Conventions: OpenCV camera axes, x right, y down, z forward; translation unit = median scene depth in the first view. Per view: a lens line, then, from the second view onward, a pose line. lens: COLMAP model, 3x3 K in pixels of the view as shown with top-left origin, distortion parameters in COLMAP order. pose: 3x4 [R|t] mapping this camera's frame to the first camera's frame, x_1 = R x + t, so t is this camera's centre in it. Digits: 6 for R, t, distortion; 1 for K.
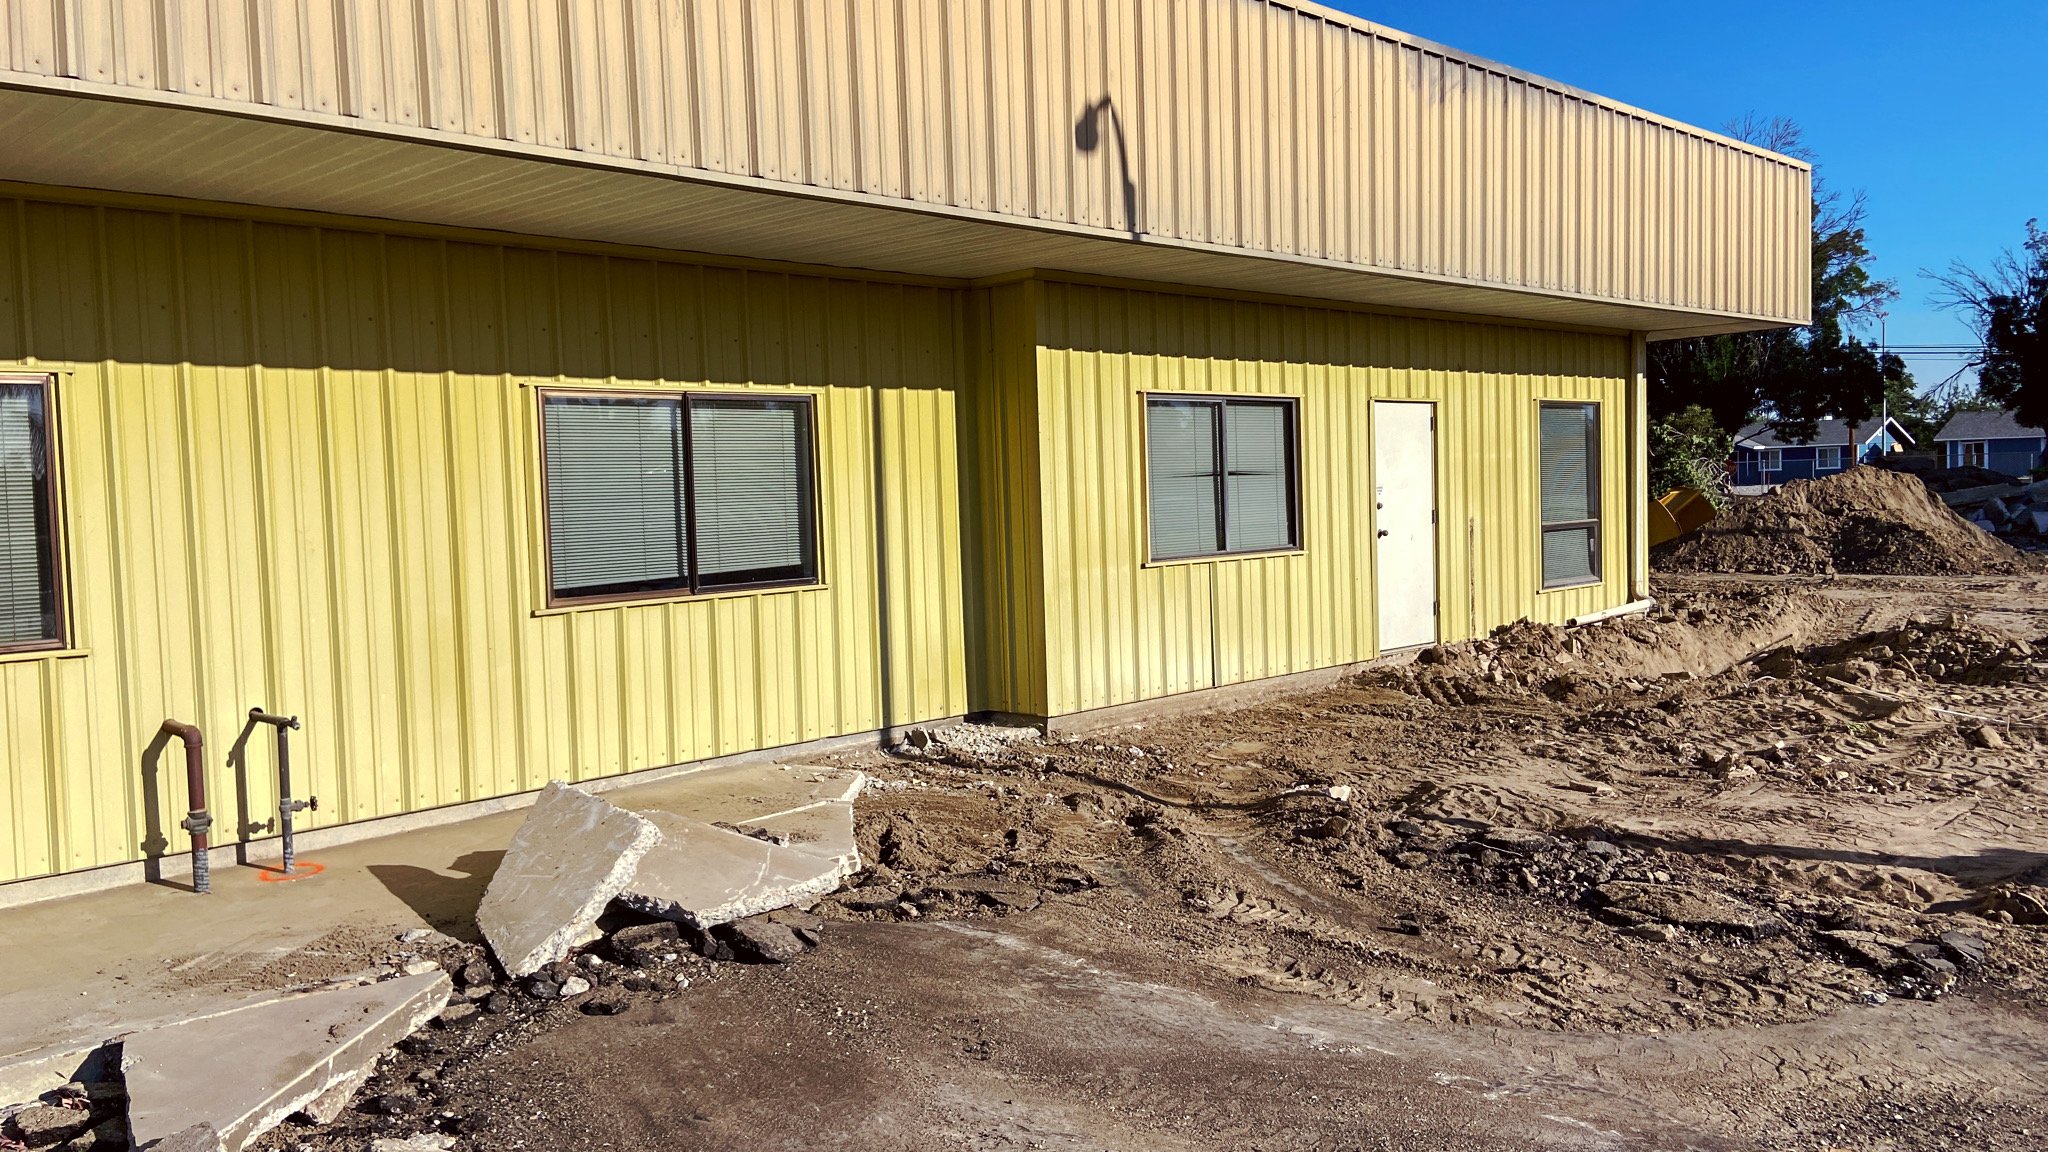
lens RADIAL K [[1524.9, 0, 1011.3], [0, 1524.9, 573.7], [0, 0, 1]] dist [0.034156, -0.006650]
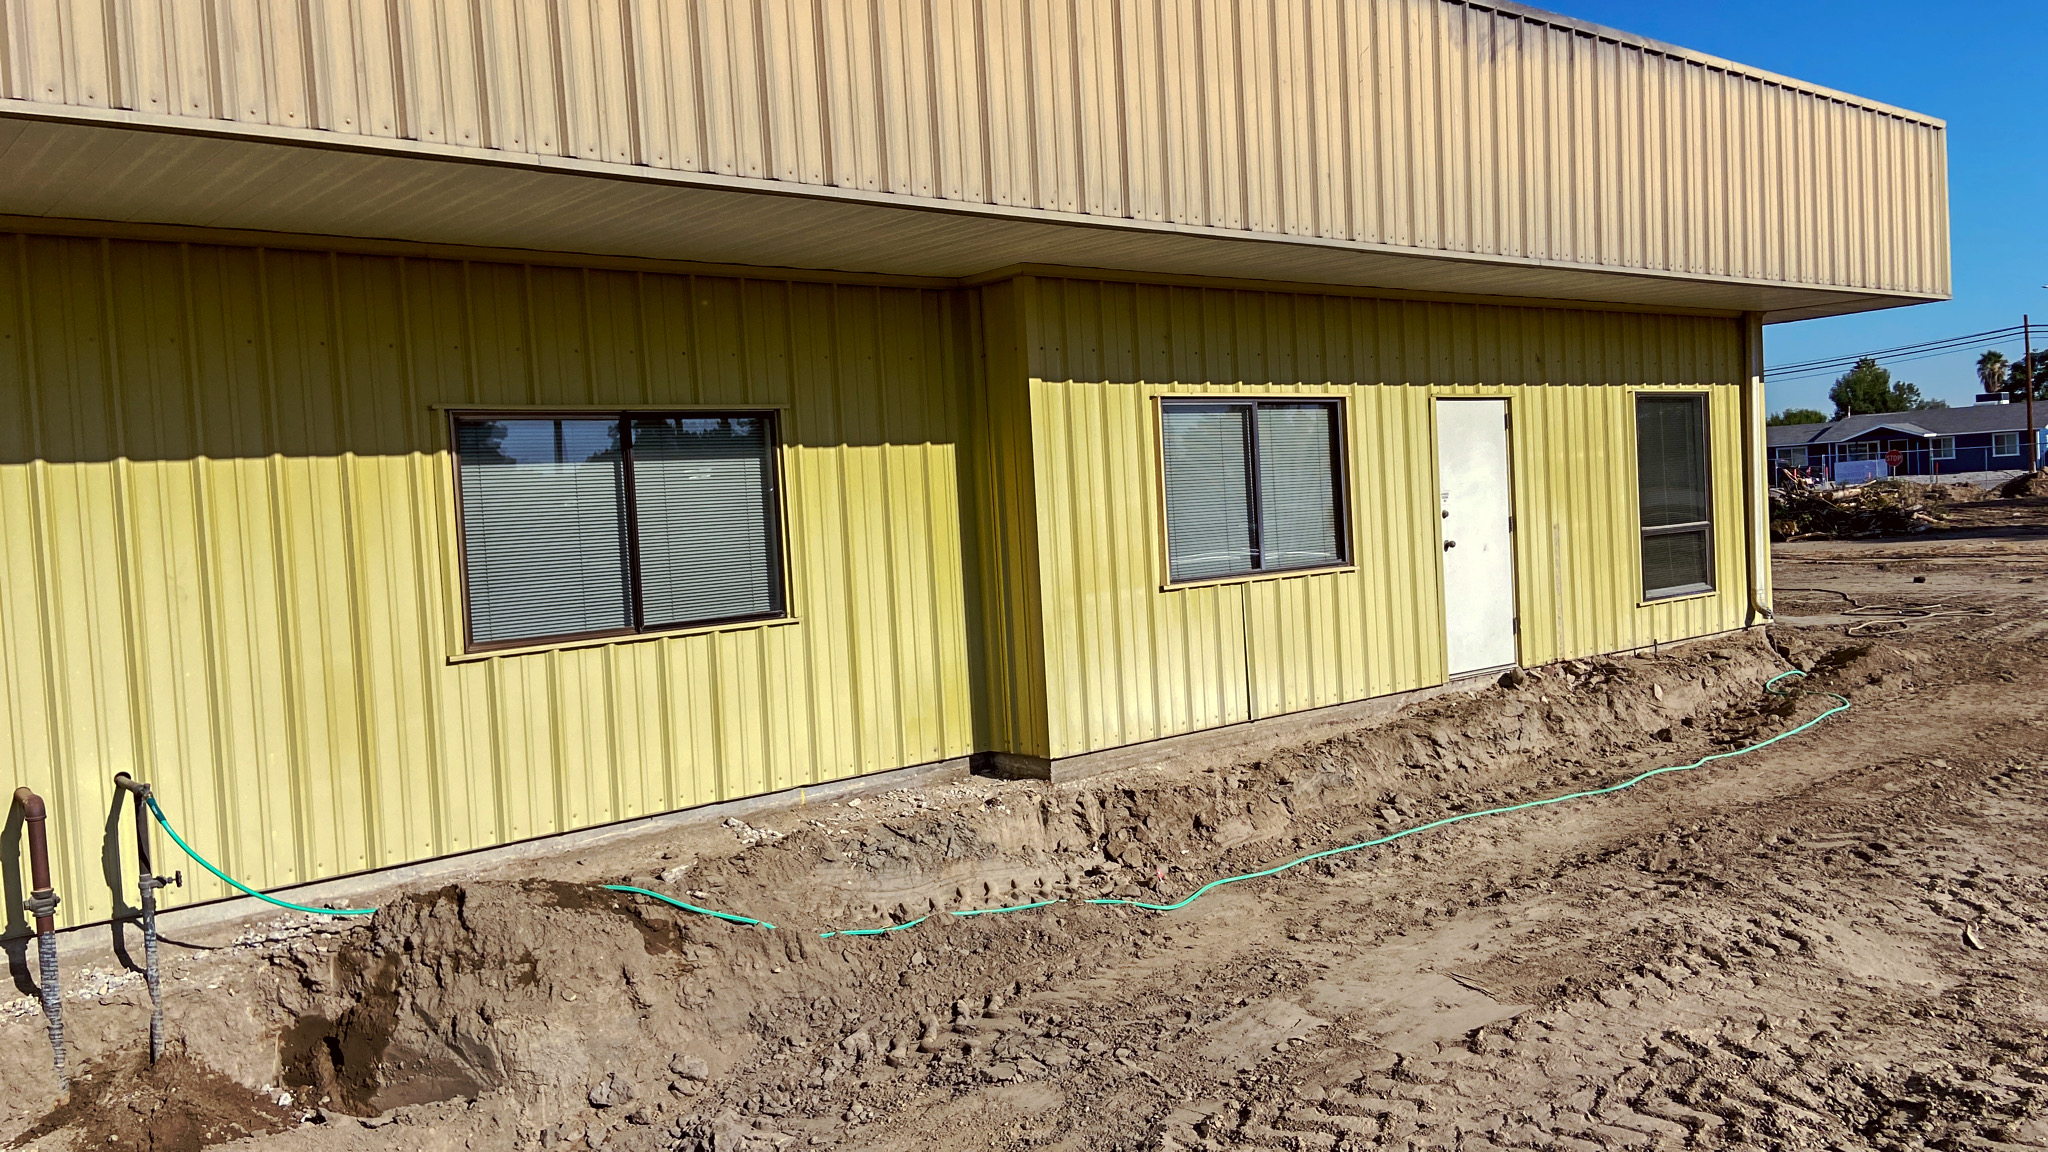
lens RADIAL K [[1542.4, 0, 1034.1], [0, 1542.4, 580.3], [0, 0, 1]] dist [0.071110, -0.096970]
pose [[0.996983, -0.020731, -0.074794, 0.077421], [0.020476, 0.999782, -0.004170, -0.007555], [0.074864, 0.002625, 0.997190, 0.079248]]
